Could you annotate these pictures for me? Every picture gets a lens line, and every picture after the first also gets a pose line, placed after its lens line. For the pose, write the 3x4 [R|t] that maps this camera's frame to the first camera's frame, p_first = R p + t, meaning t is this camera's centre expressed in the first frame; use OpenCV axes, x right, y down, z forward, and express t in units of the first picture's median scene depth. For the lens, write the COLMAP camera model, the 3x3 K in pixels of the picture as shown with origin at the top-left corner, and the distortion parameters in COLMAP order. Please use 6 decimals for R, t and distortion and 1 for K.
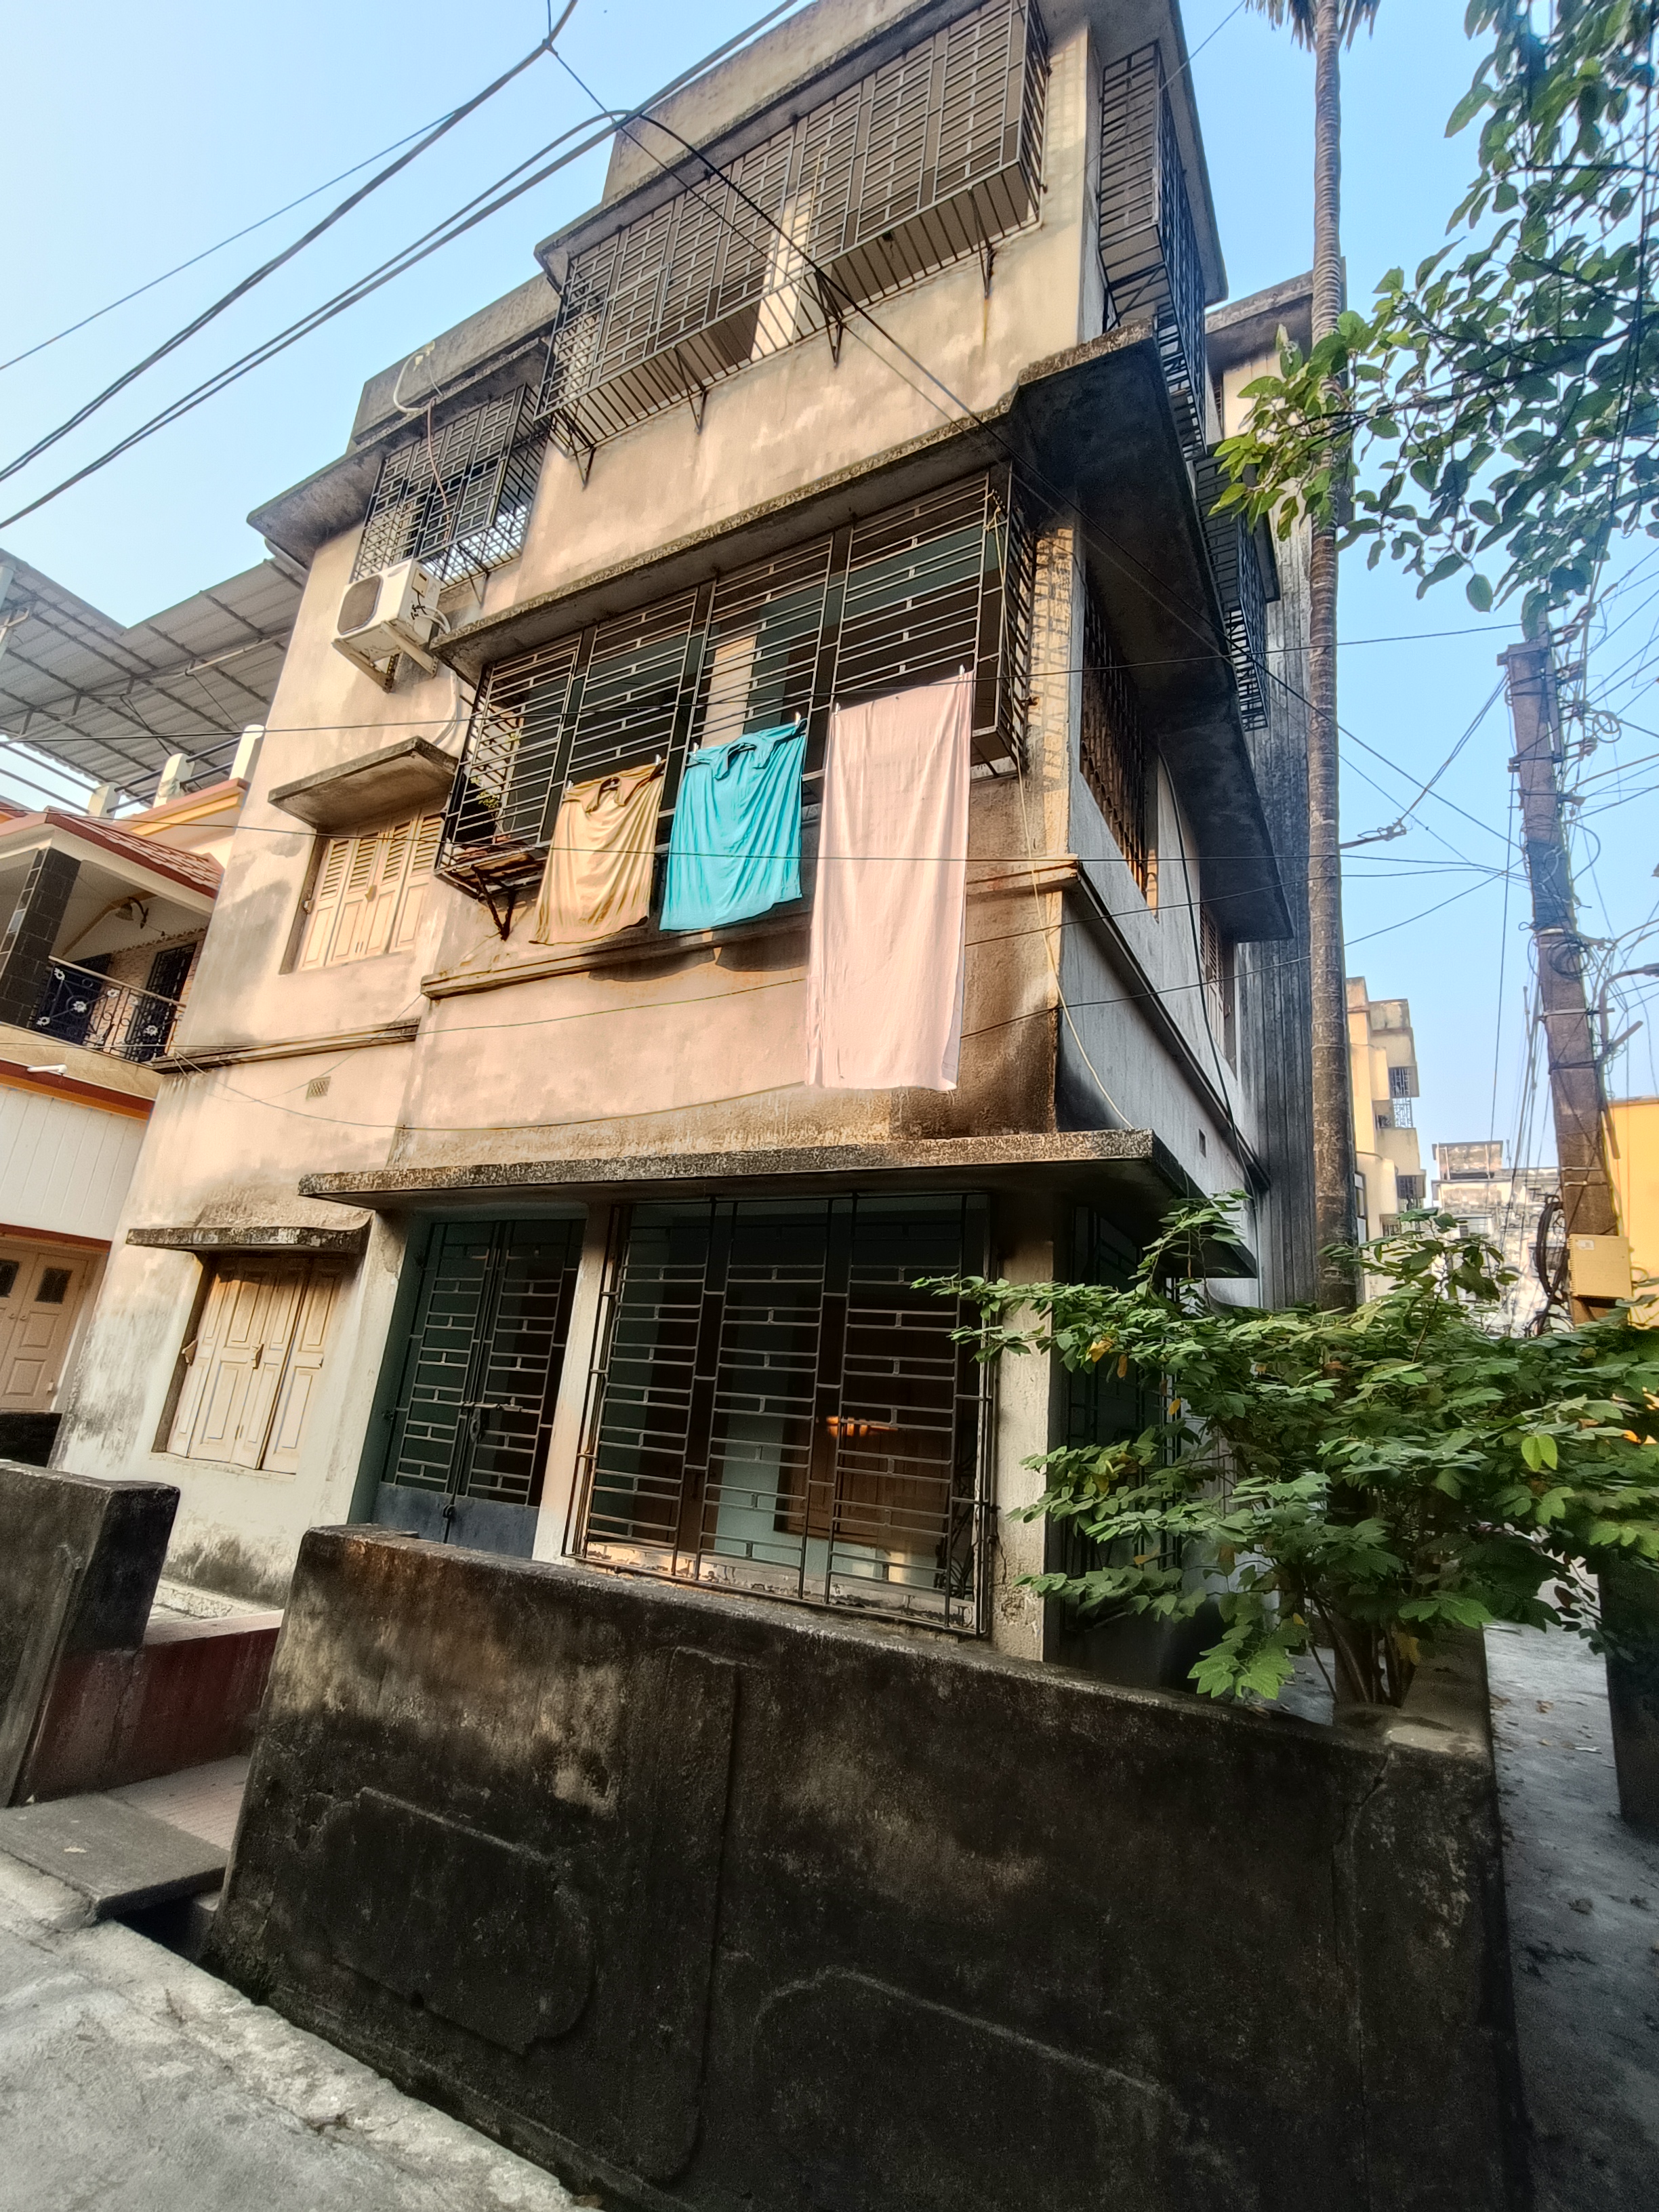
lens RADIAL K [[1027.3, 0, 829.5], [0, 1027.3, 1106.0], [0, 0, 1]] dist [0.010273, -0.000255]
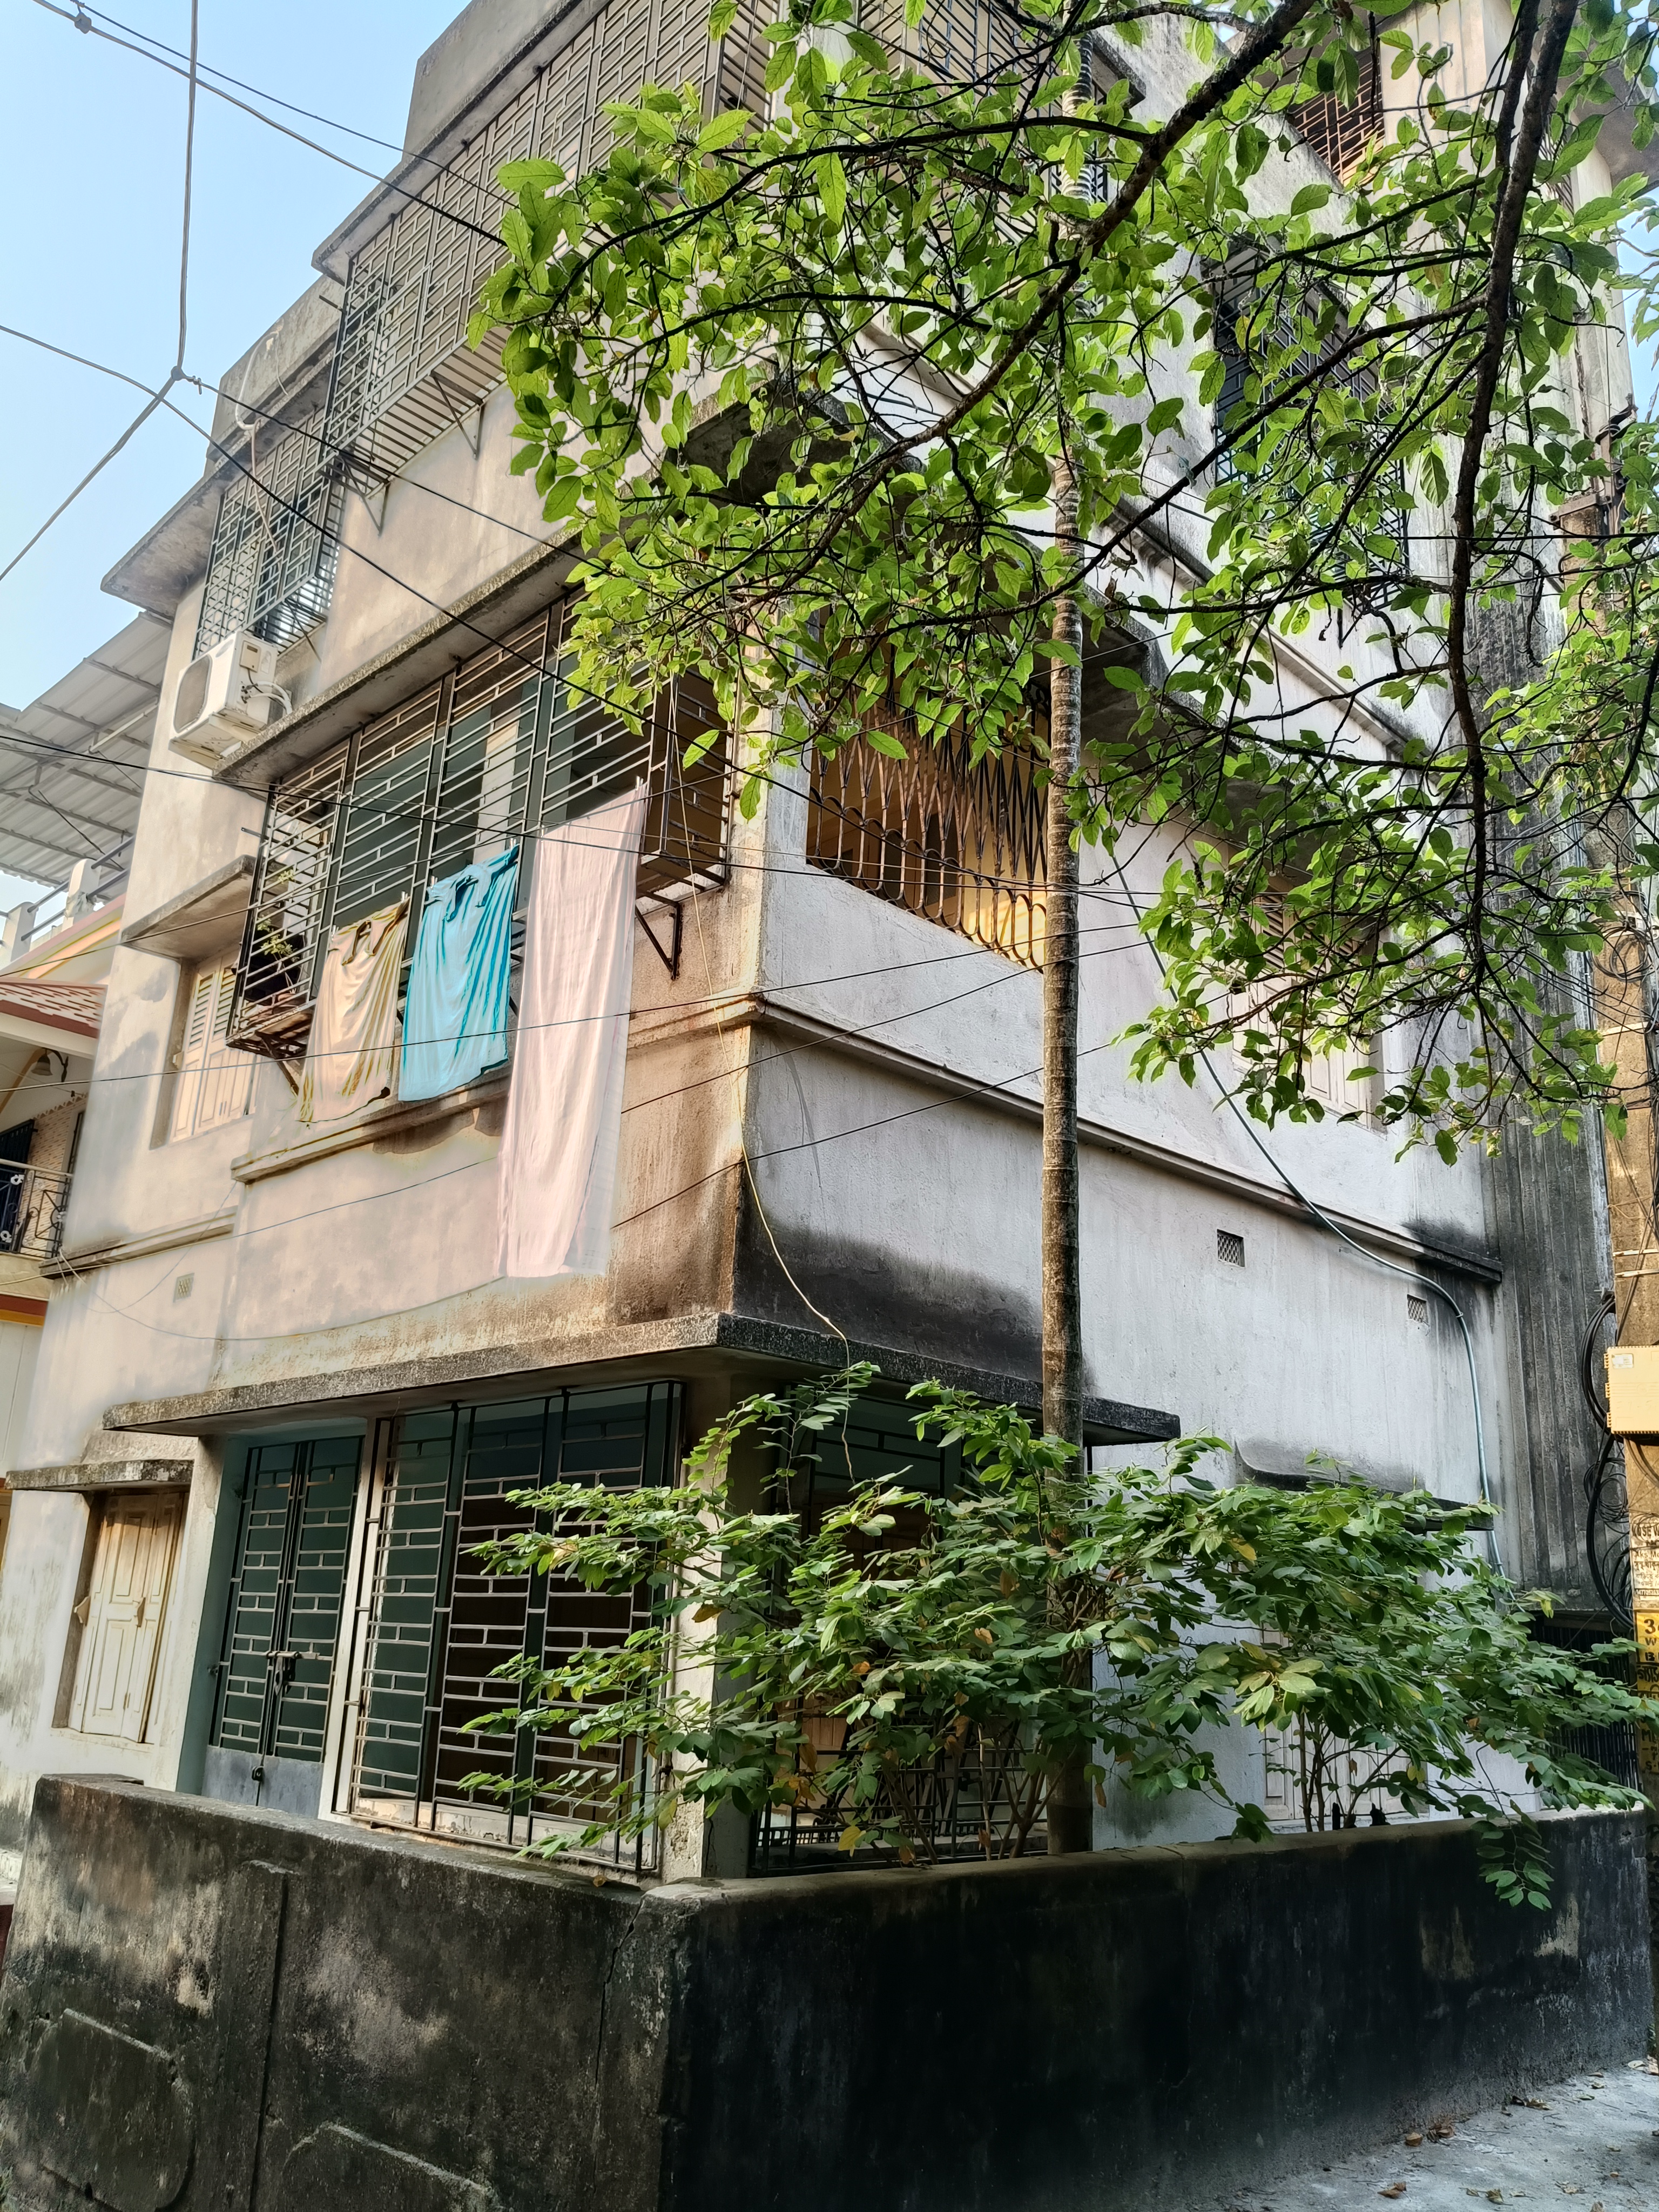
lens RADIAL K [[1732.5, 0, 830.9], [0, 1732.5, 1118.9], [0, 0, 1]] dist [0.032753, -0.071581]
pose [[0.959933, -0.119125, -0.253650, 0.582763], [0.112504, 0.992825, -0.040505, -0.056475], [0.256655, 0.010345, 0.966448, -0.352715]]
